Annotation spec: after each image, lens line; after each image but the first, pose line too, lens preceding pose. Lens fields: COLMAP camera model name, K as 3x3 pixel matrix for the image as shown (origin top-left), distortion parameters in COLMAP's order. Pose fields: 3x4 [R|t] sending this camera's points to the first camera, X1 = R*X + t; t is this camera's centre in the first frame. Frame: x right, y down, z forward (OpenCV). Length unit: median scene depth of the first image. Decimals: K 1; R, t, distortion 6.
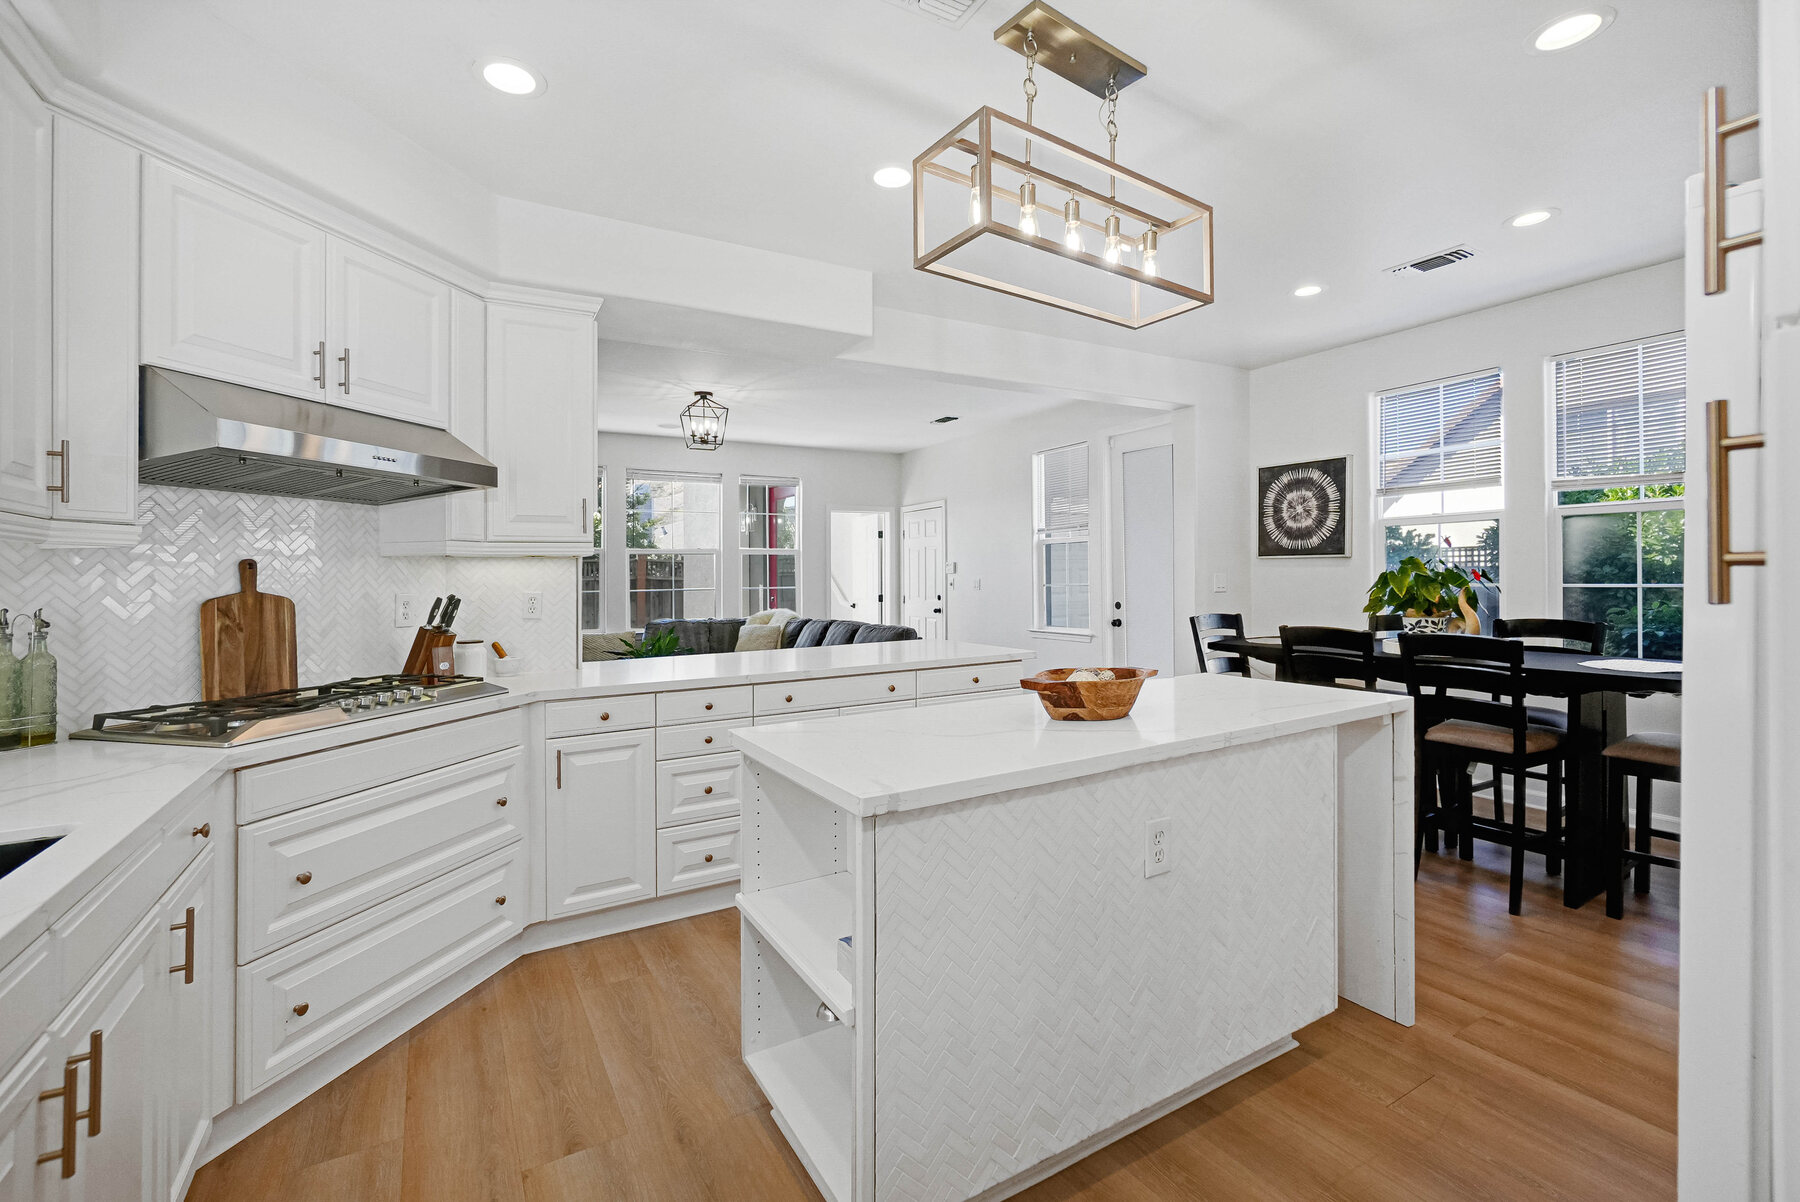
lens RADIAL K [[784.1, 0, 896.3], [0, 784.1, 584.0], [0, 0, 1]] dist [-0.005210, 0.002238]
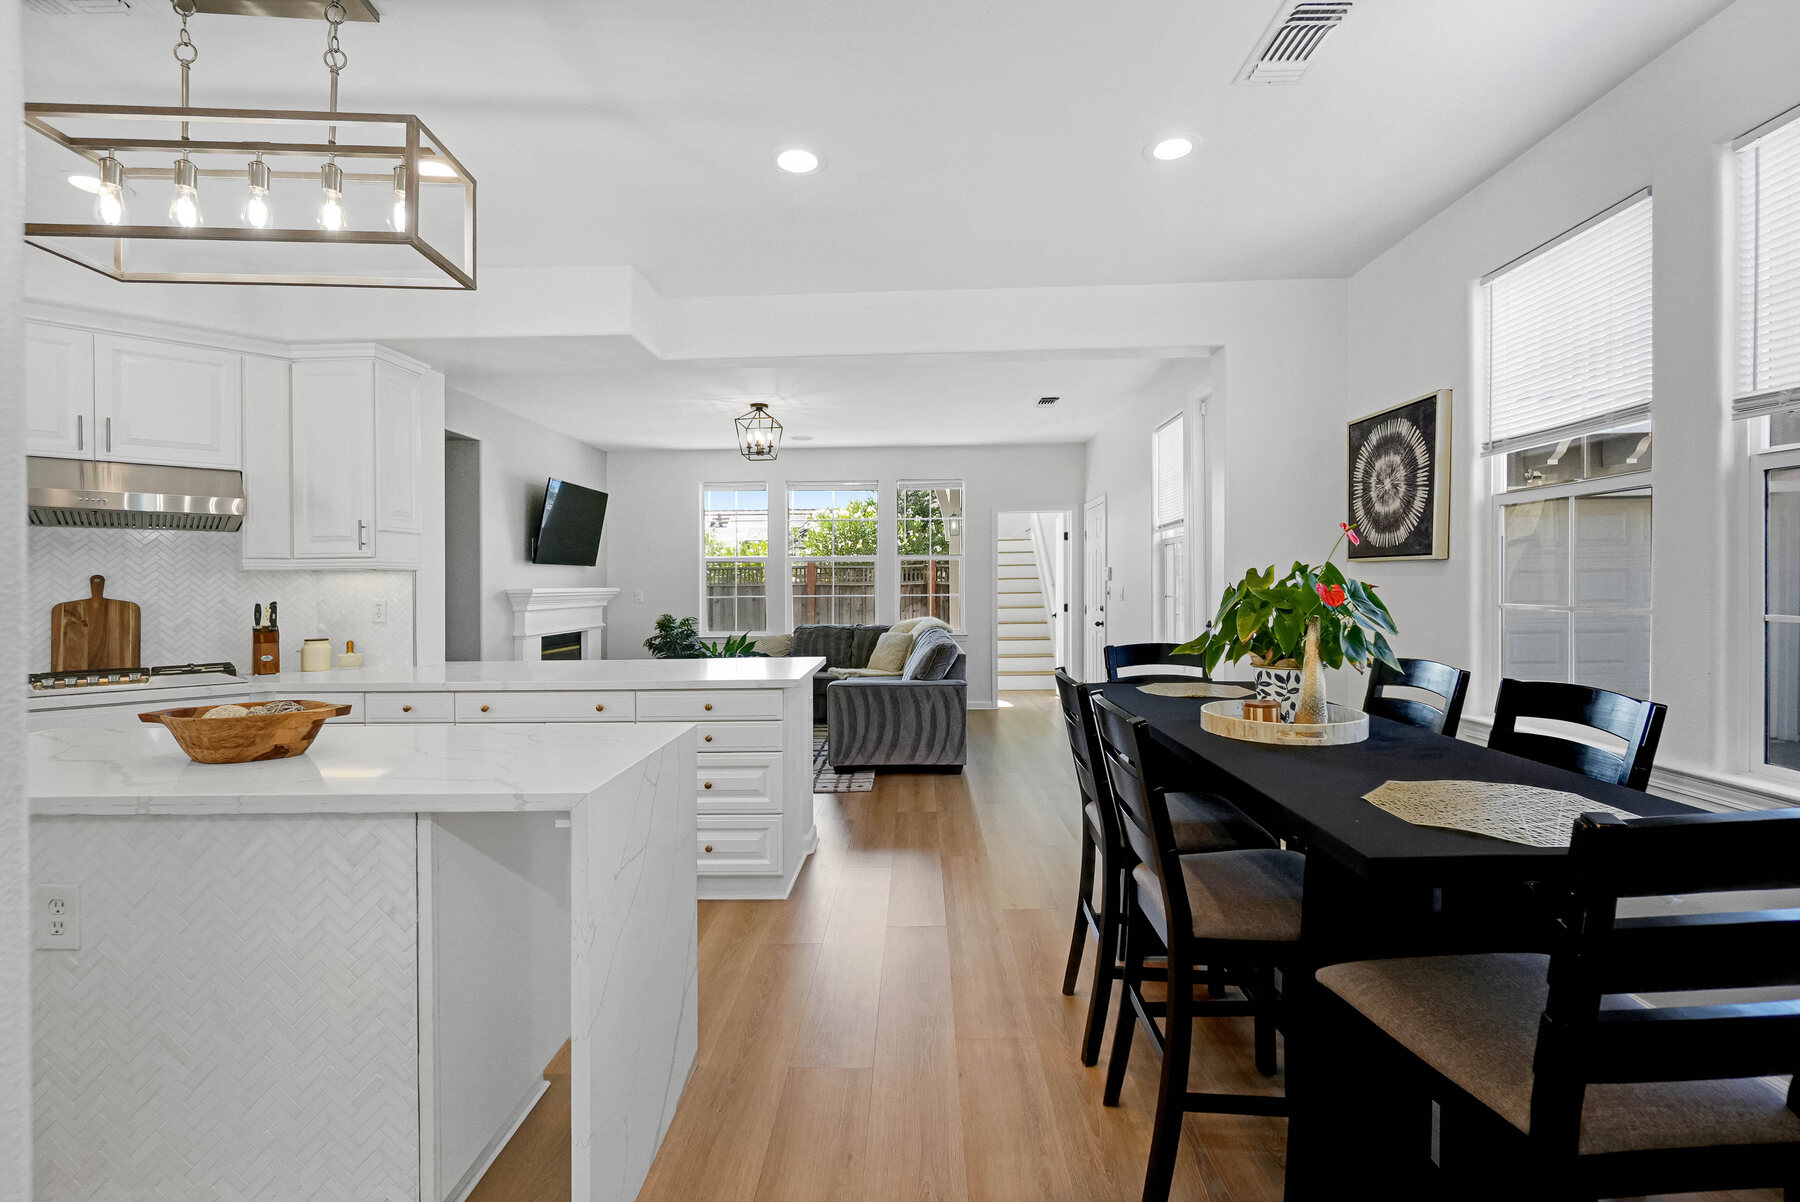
lens RADIAL K [[784.1, 0, 899.2], [0, 784.1, 601.1], [0, 0, 1]] dist [-0.005210, 0.002238]
pose [[0.850115, 0.017474, -0.526307, 0.519473], [-0.007285, 0.999744, 0.021425, -0.011733], [0.526546, -0.014380, 0.850025, 0.253916]]
